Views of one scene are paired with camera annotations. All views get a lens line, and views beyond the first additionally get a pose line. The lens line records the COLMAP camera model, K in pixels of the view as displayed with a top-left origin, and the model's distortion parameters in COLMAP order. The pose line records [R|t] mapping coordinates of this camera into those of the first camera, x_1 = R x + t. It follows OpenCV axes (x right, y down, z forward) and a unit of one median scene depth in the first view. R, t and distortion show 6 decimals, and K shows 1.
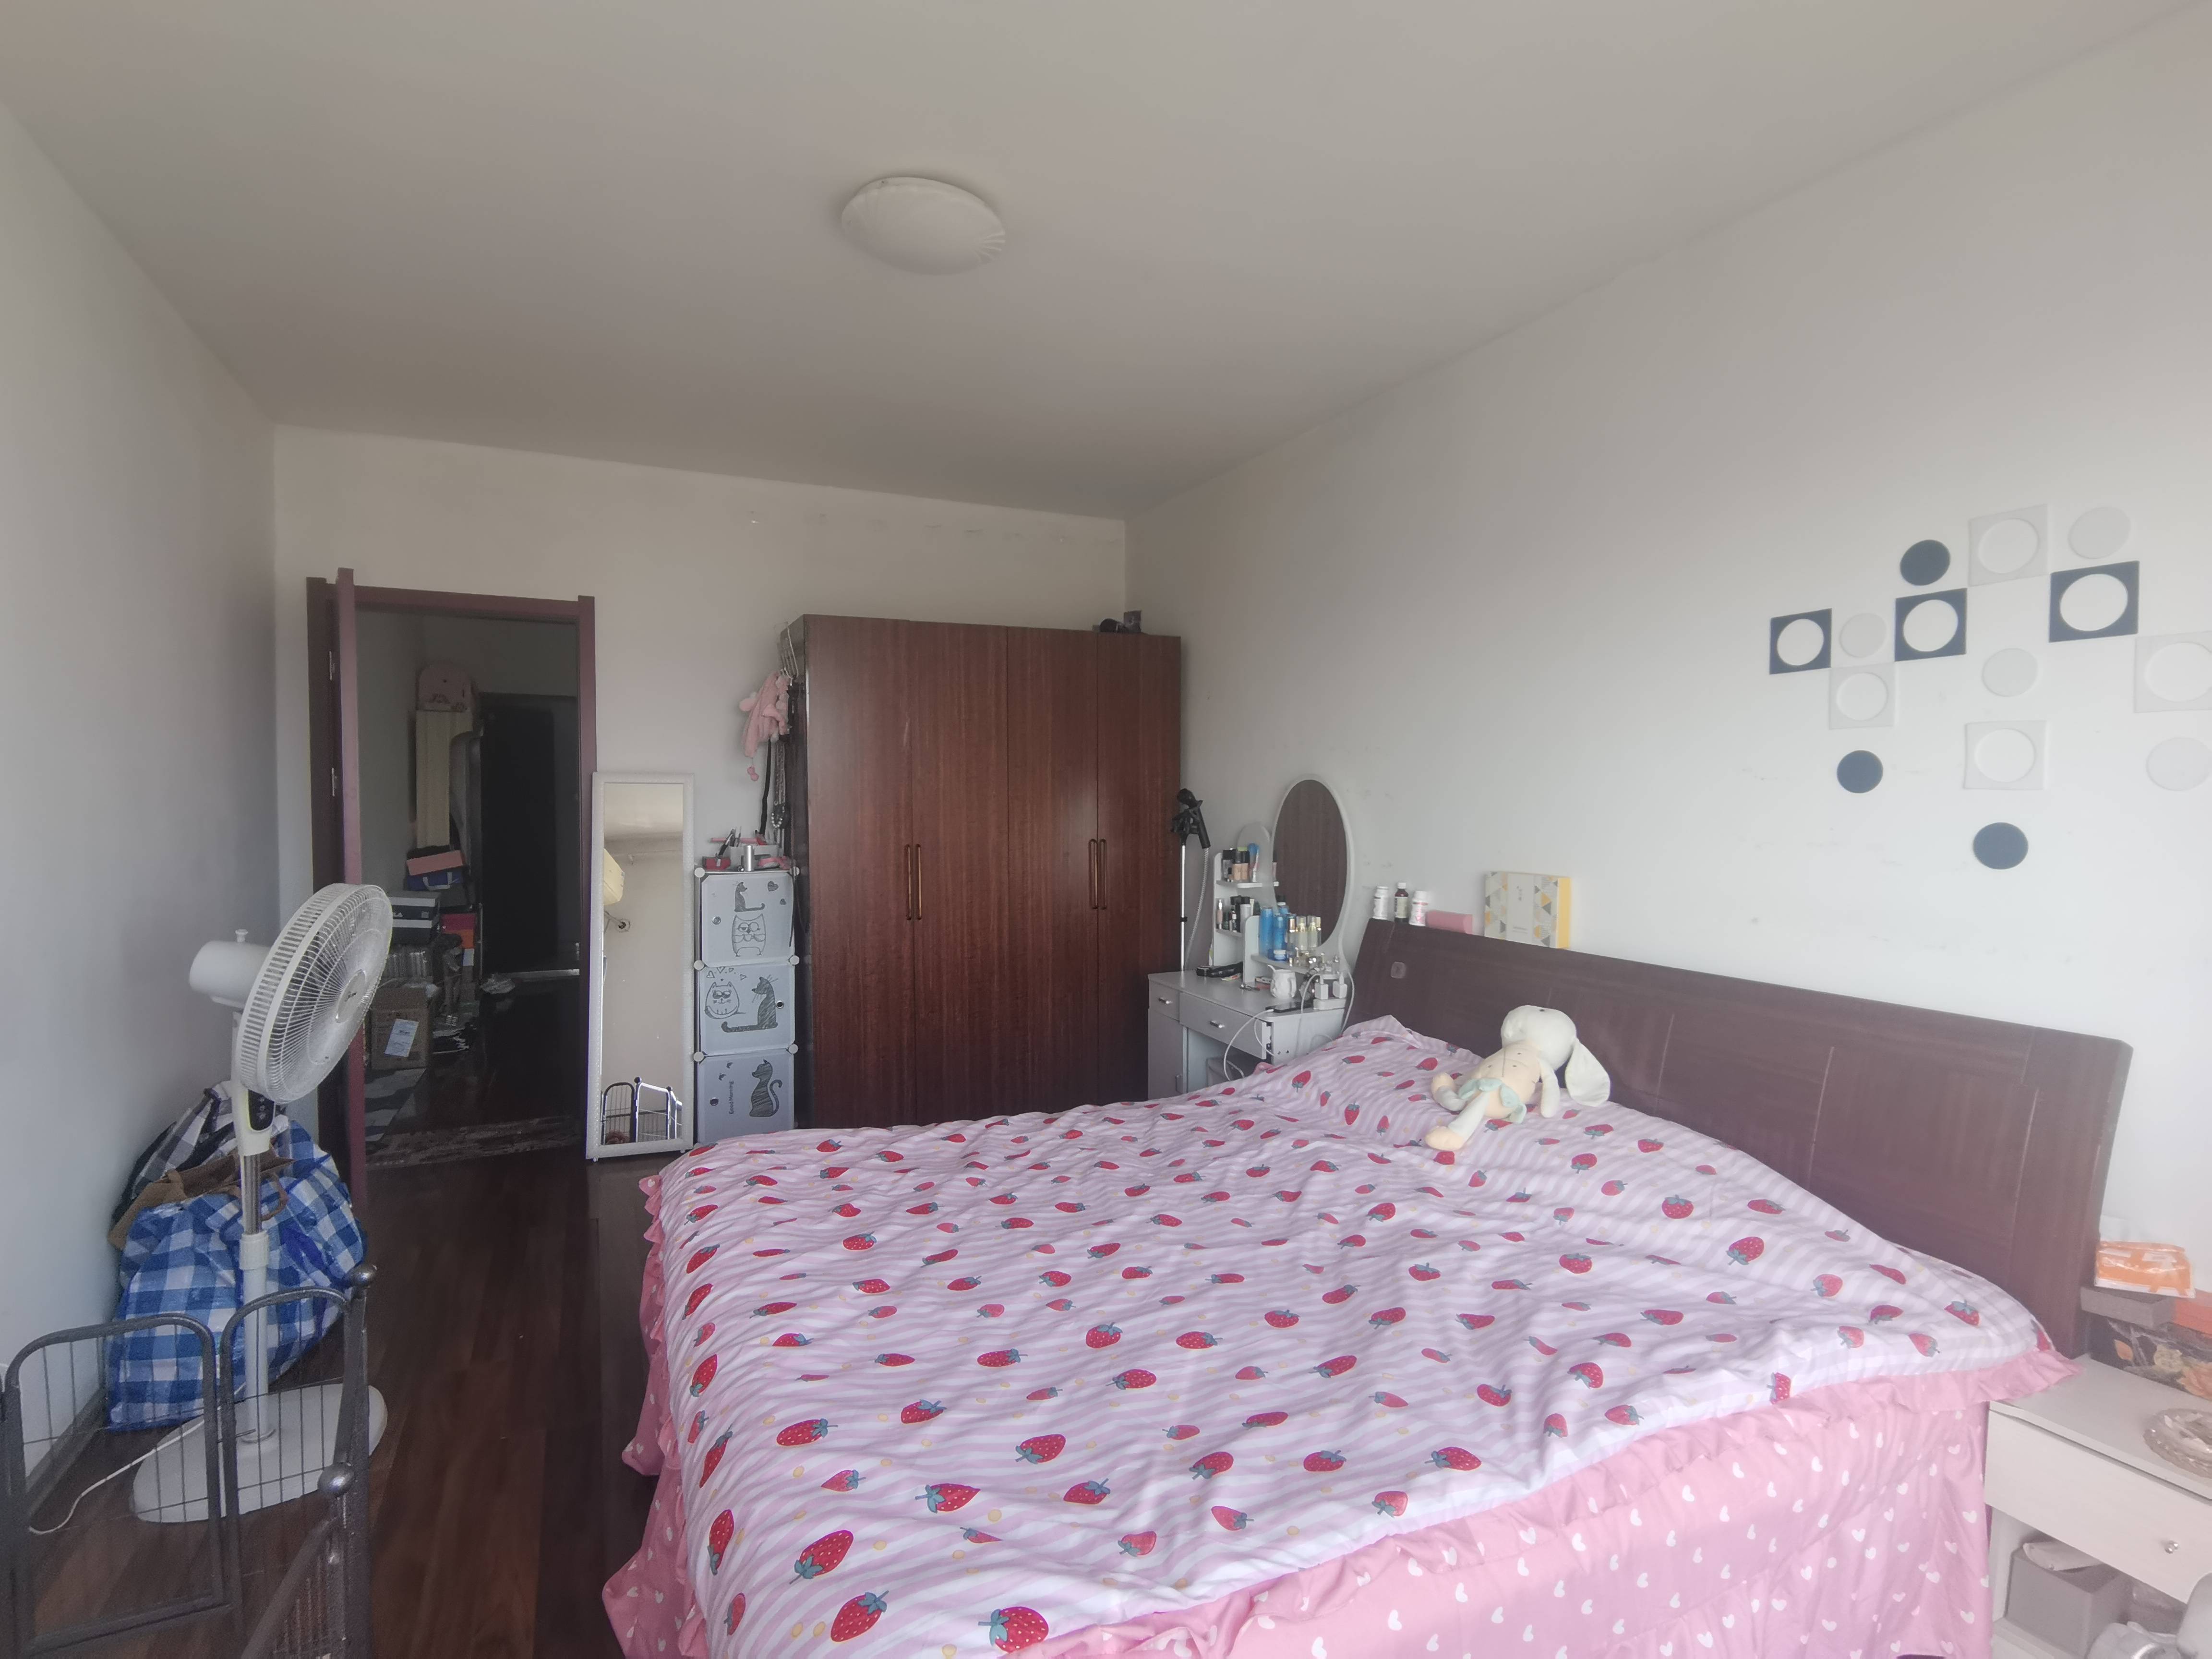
lens RADIAL K [[1084.9, 0, 1096.9], [0, 1084.9, 828.4], [0, 0, 1]] dist [-0.005153, 0.034528]
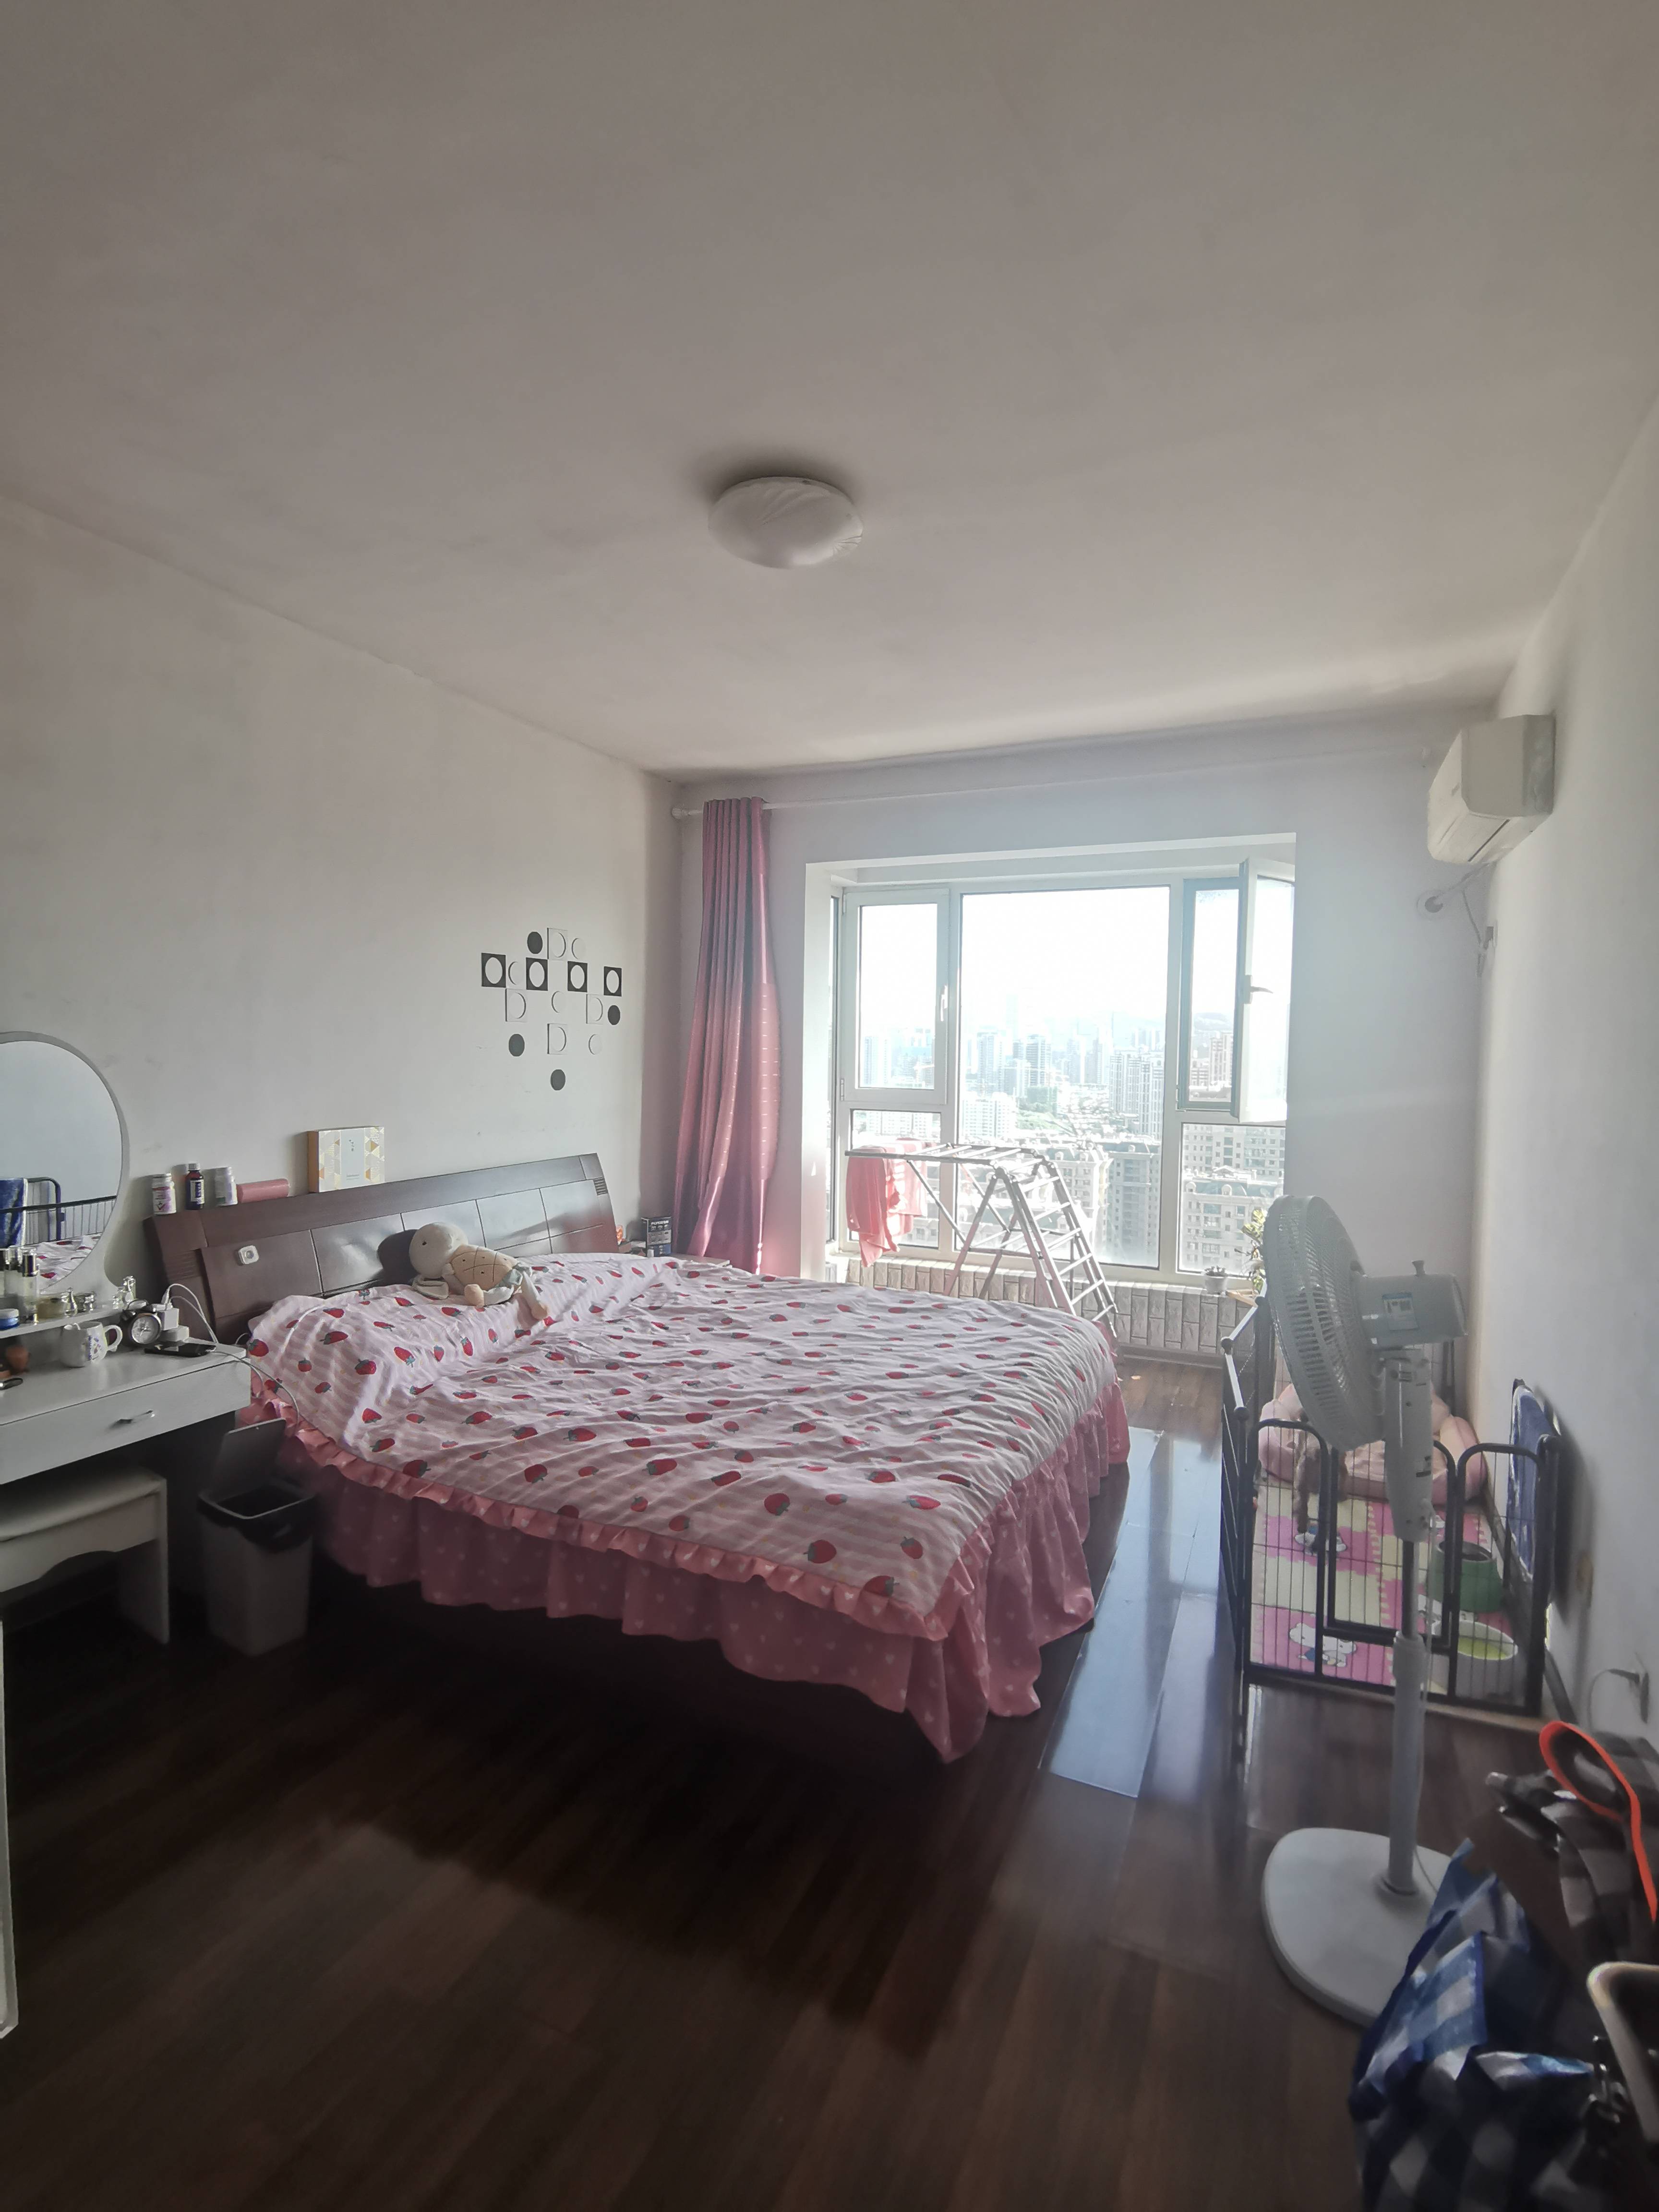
lens RADIAL K [[1084.9, 0, 829.5], [0, 1084.9, 1106.0], [0, 0, 1]] dist [-0.005153, 0.034528]
pose [[-0.655236, -0.054477, 0.753458, -1.119729], [0.015957, 0.996176, 0.085904, -0.103624], [-0.755256, 0.068311, -0.651860, 1.895251]]
